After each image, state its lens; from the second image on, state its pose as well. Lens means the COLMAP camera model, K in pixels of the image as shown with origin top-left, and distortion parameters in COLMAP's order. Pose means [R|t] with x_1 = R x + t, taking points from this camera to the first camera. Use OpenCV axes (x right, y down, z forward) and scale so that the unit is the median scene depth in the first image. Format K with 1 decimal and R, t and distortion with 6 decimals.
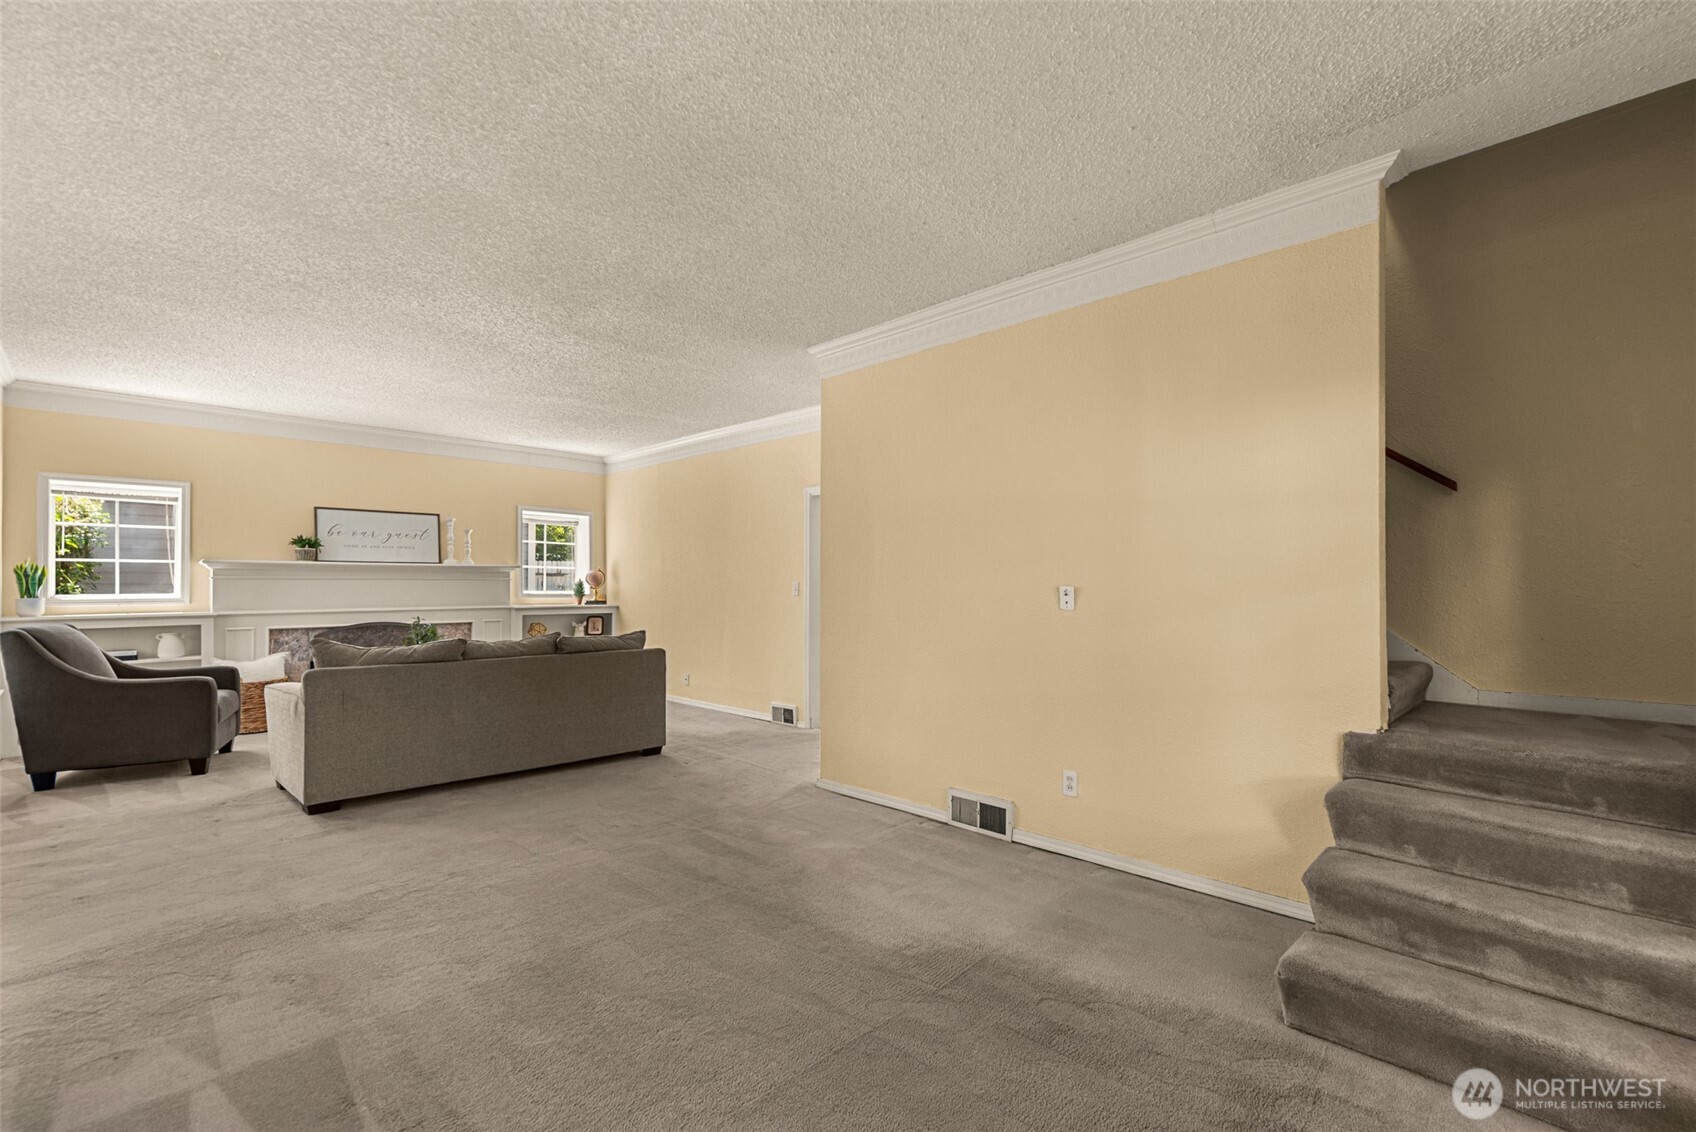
lens RADIAL K [[745.4, 0, 892.3], [0, 745.4, 585.0], [0, 0, 1]] dist [-0.000128, -0.000646]
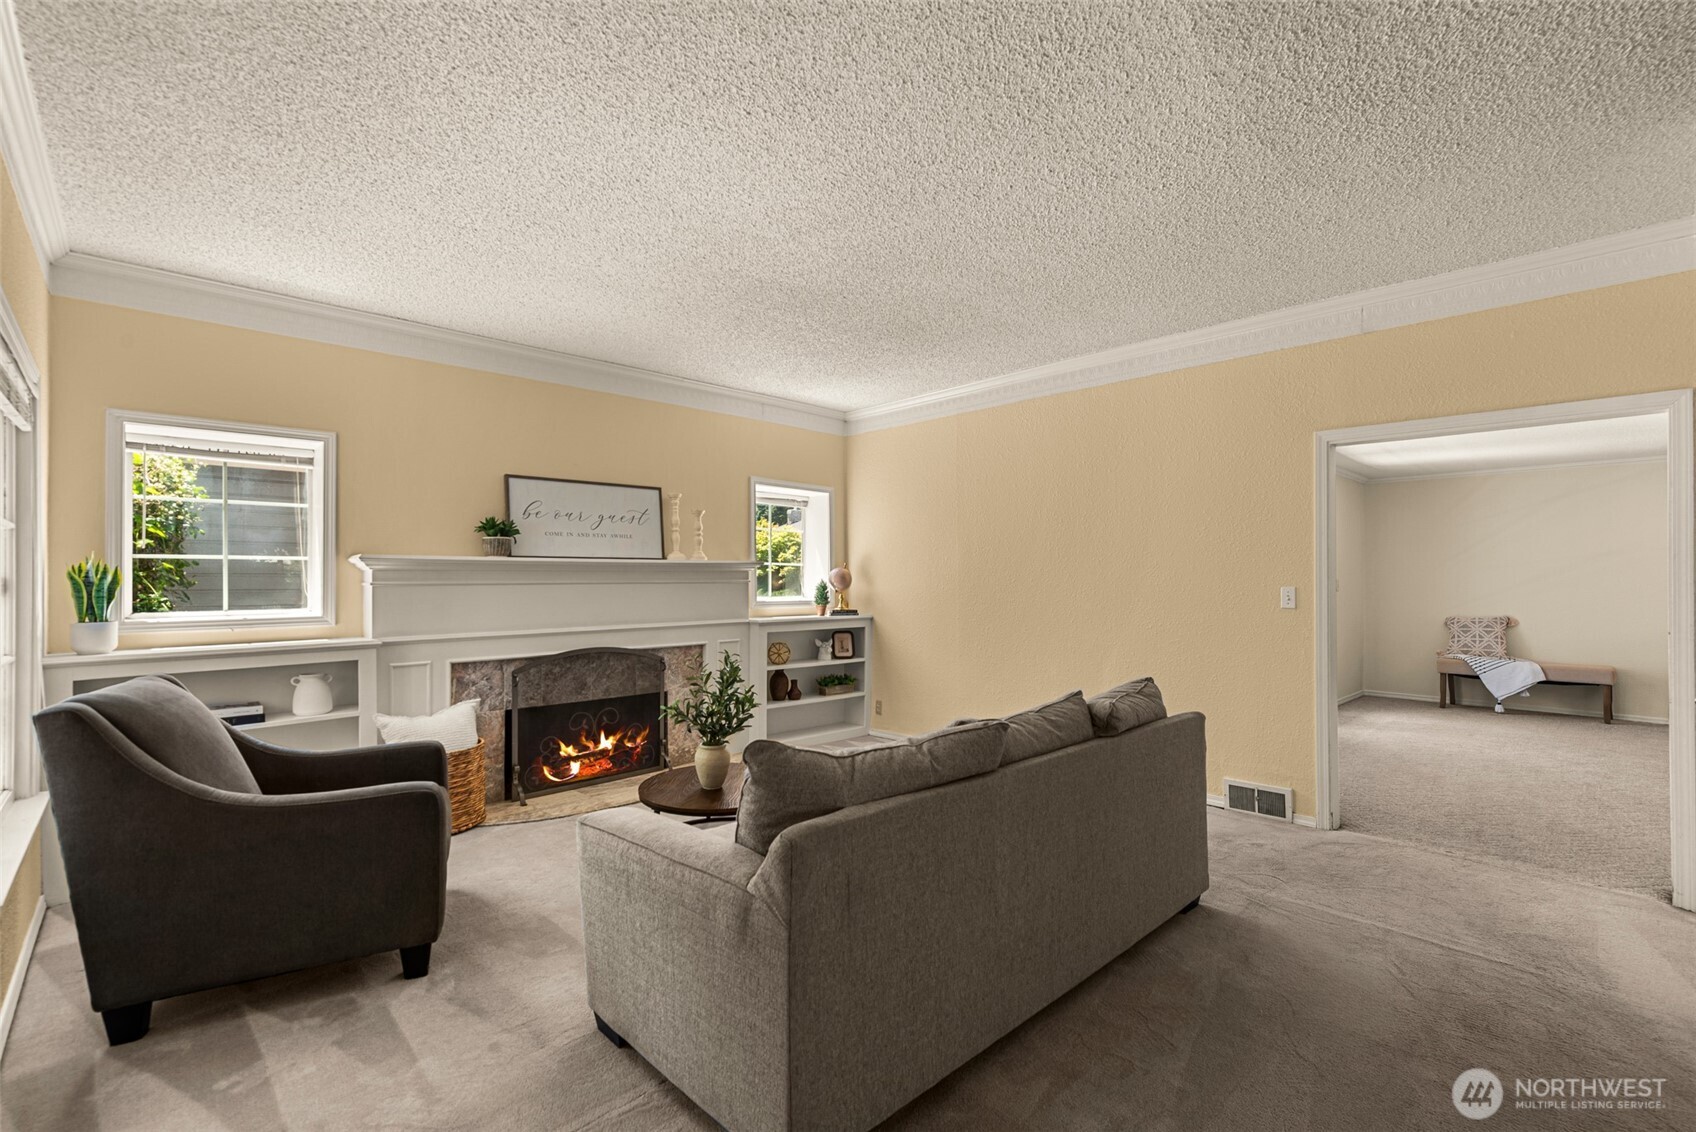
lens RADIAL K [[745.4, 0, 881.6], [0, 745.4, 577.5], [0, 0, 1]] dist [-0.000128, -0.000646]
pose [[0.999228, -0.004361, -0.039037, -0.445304], [0.004285, 0.999989, -0.002026, -0.011563], [0.039046, 0.001857, 0.999236, 0.378343]]
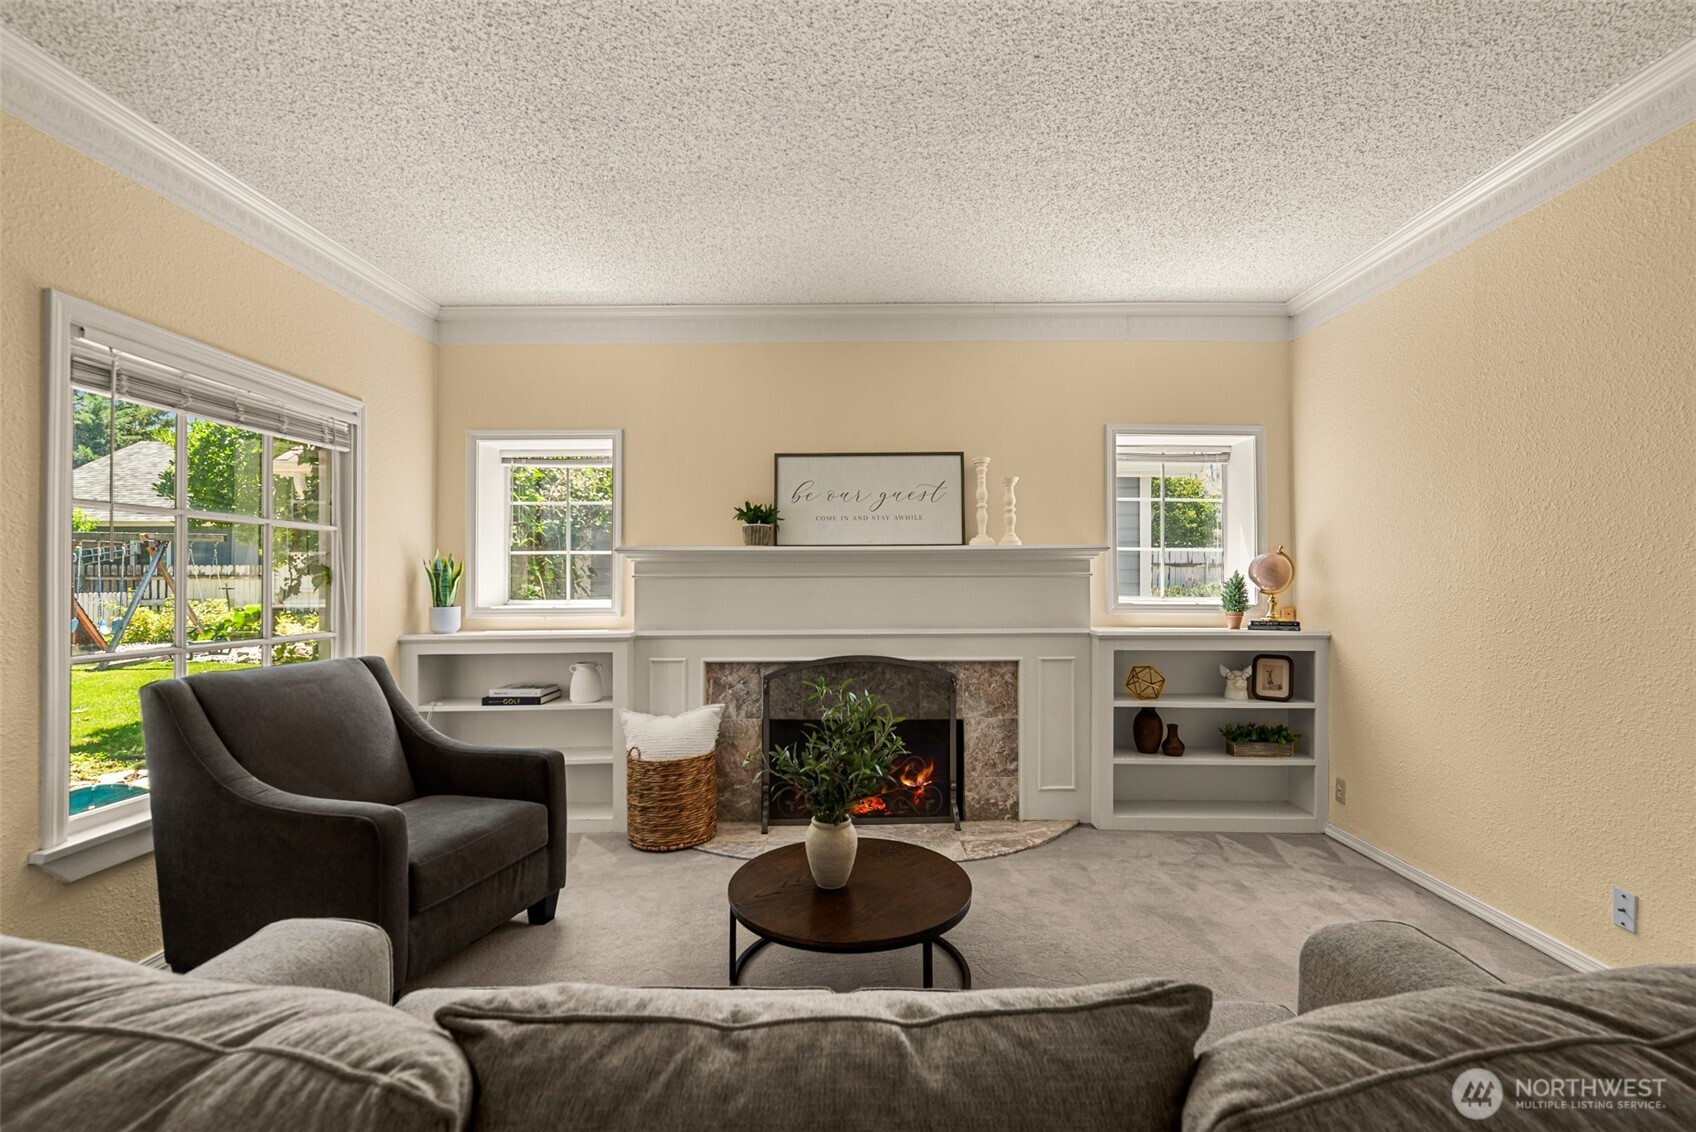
lens RADIAL K [[745.4, 0, 858.9], [0, 745.4, 573.7], [0, 0, 1]] dist [-0.000128, -0.000646]
pose [[0.676353, -0.007812, -0.736536, -0.318294], [0.003327, 0.999966, -0.007551, -0.006288], [0.736570, 0.002657, 0.676356, 0.693756]]
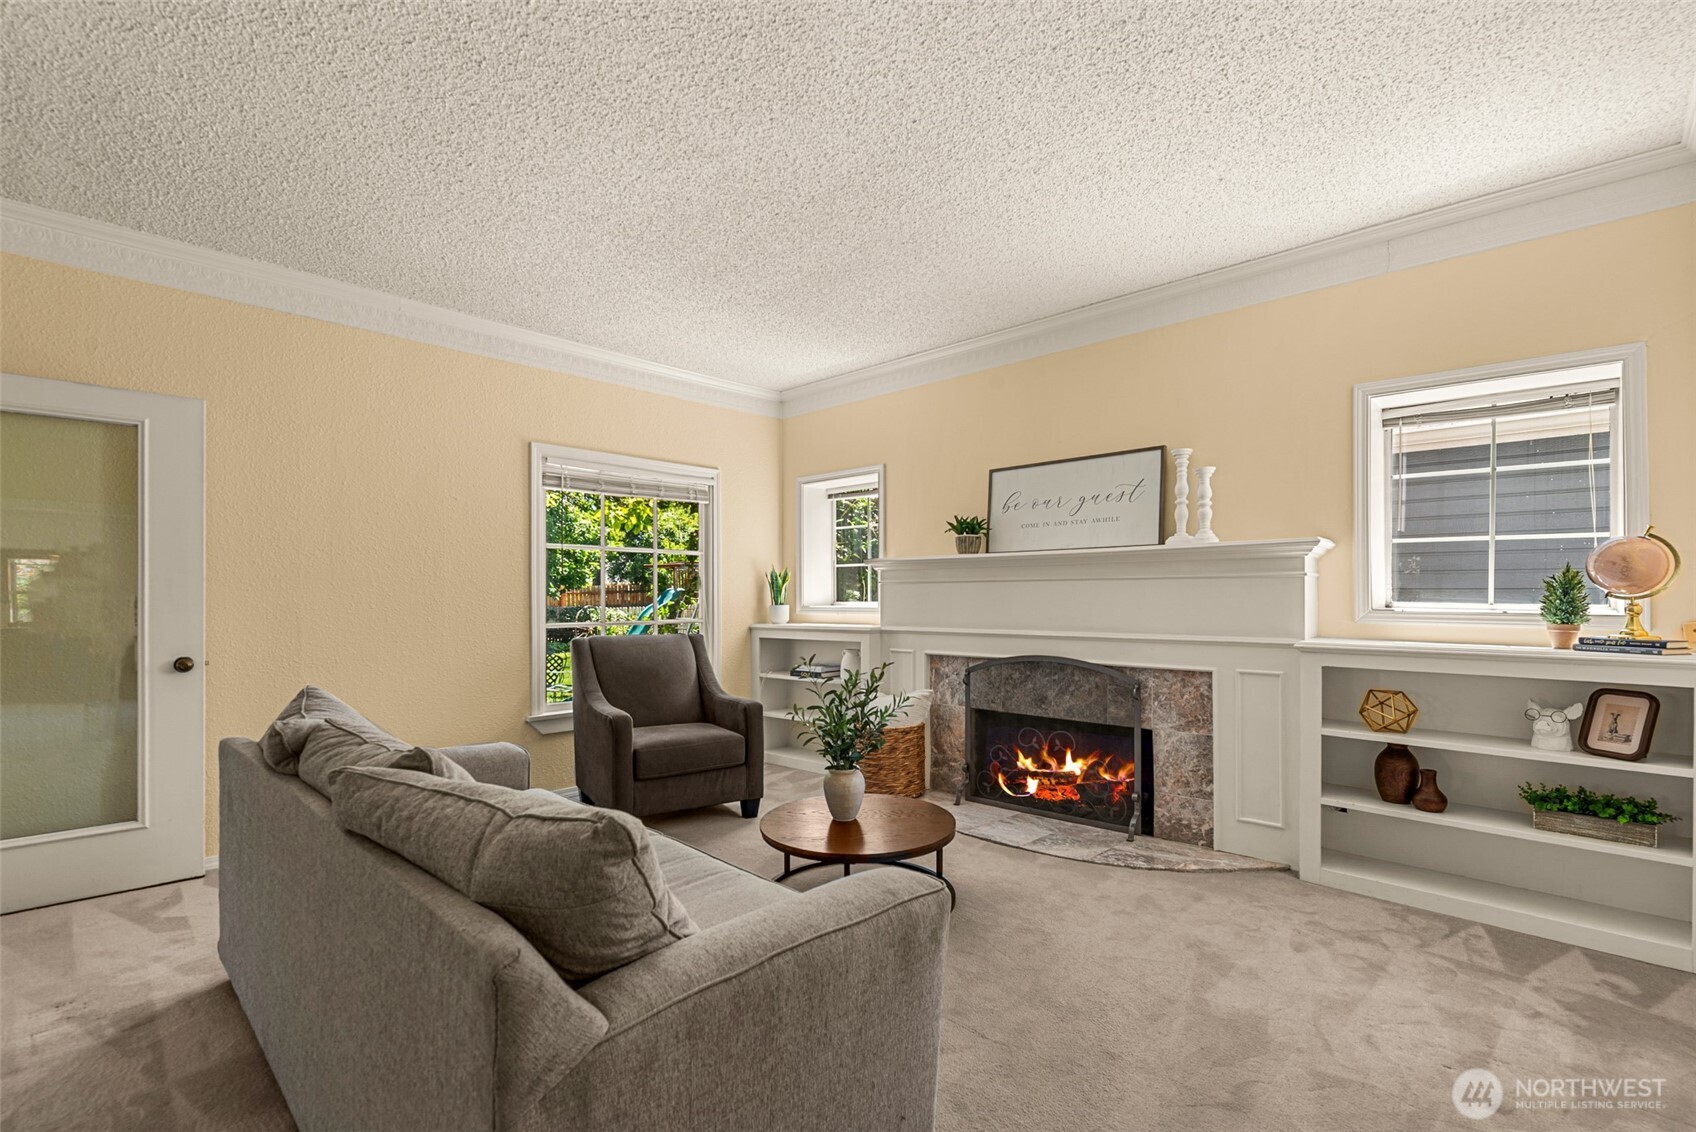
lens RADIAL K [[745.4, 0, 832.0], [0, 745.4, 592.1], [0, 0, 1]] dist [-0.000128, -0.000646]
pose [[-0.006689, -0.001197, -0.999977, -0.135011], [0.004938, 0.999987, -0.001230, 0.001527], [0.999965, -0.004946, -0.006683, 0.922371]]
